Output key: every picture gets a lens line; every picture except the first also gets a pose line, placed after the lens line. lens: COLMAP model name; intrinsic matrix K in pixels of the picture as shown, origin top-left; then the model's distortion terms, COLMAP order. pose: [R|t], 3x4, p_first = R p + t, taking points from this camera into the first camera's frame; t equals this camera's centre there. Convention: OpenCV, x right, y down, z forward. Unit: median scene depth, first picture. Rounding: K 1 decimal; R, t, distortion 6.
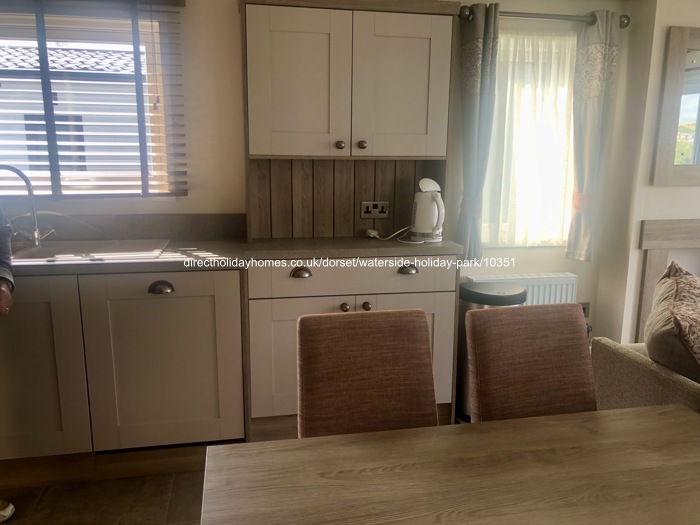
lens RADIAL K [[563.9, 0, 350.0], [0, 563.9, 262.5], [0, 0, 1]] dist [0.009236, -0.000387]
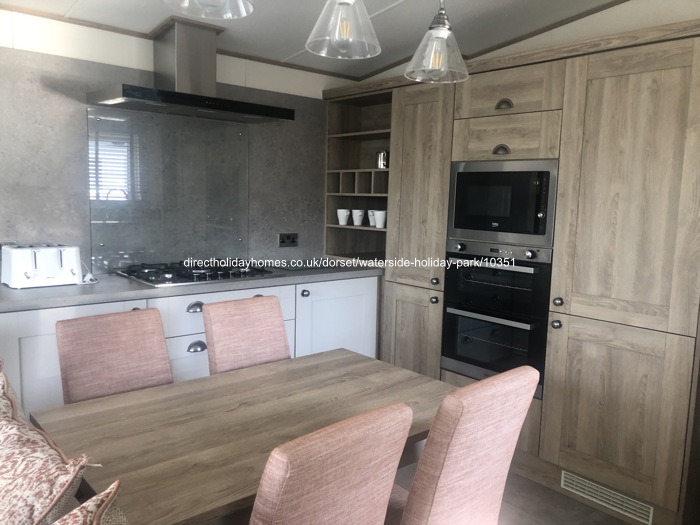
lens RADIAL K [[563.9, 0, 350.0], [0, 563.9, 262.5], [0, 0, 1]] dist [0.009236, -0.000387]
pose [[-0.861495, 0.026119, -0.507093, 0.362128], [-0.132816, 0.952316, 0.274690, -0.163263], [0.490088, 0.303994, -0.816946, 0.835192]]
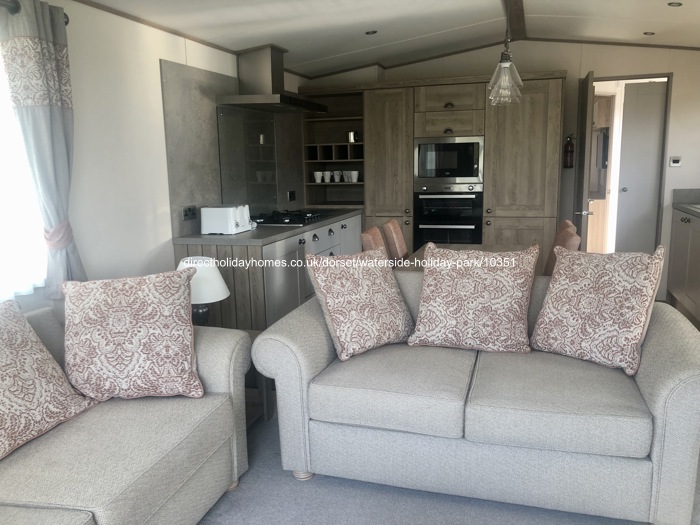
lens RADIAL K [[563.9, 0, 350.0], [0, 563.9, 262.5], [0, 0, 1]] dist [0.009236, -0.000387]
pose [[-0.466551, 0.159573, -0.869981, 1.469537], [-0.151741, 0.954569, 0.256463, -0.123547], [0.871381, 0.251665, -0.421141, 0.656514]]
